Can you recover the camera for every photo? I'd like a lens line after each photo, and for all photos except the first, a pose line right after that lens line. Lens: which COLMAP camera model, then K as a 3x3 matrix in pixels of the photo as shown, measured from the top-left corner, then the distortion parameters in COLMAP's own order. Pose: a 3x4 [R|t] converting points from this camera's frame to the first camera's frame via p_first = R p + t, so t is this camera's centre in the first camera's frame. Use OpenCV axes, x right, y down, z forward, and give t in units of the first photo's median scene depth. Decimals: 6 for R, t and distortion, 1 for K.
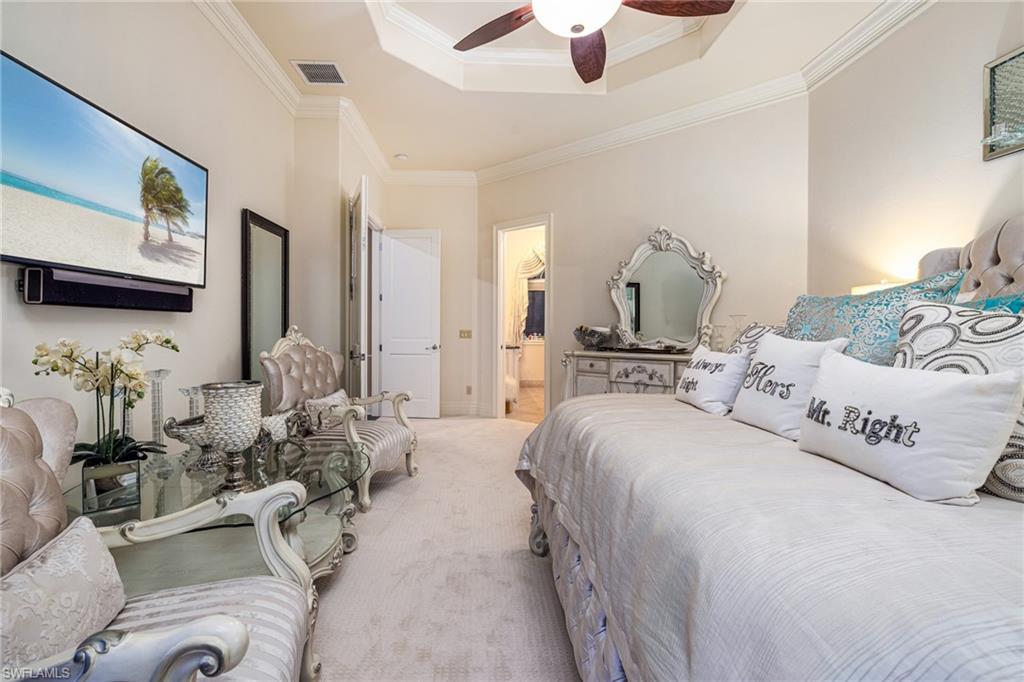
lens RADIAL K [[463.0, 0, 512.2], [0, 463.0, 334.4], [0, 0, 1]] dist [-0.000131, -0.000316]
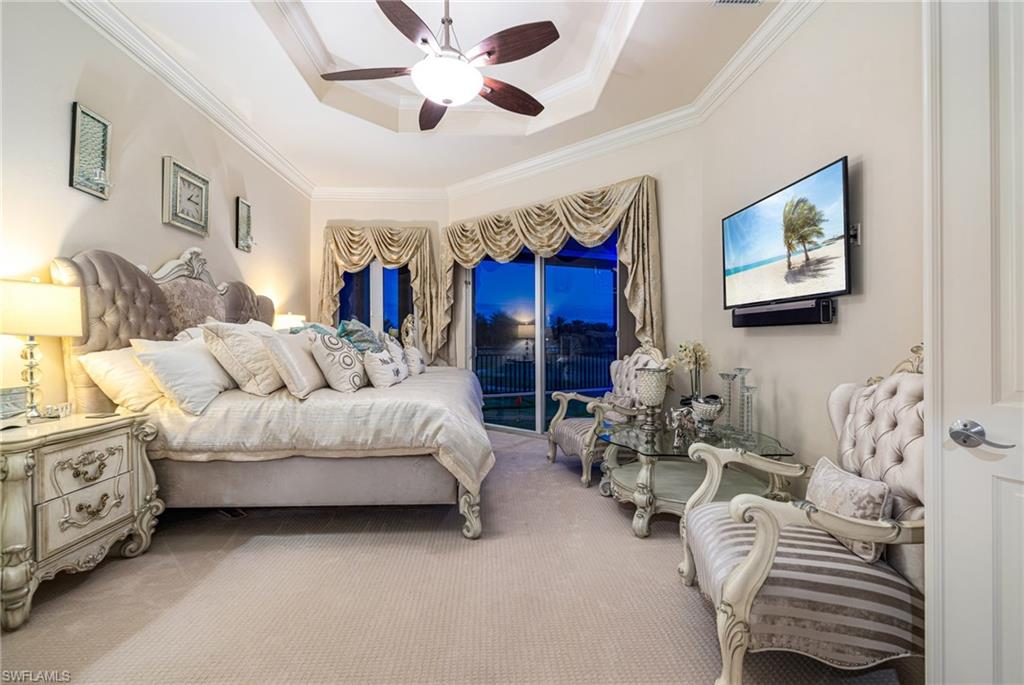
lens RADIAL K [[463.0, 0, 511.9], [0, 463.0, 339.9], [0, 0, 1]] dist [-0.000131, -0.000316]
pose [[-0.999994, -0.002614, -0.002459, -0.035167], [-0.002638, 0.999947, 0.009957, -0.021759], [0.002433, 0.009964, -0.999947, 2.119716]]
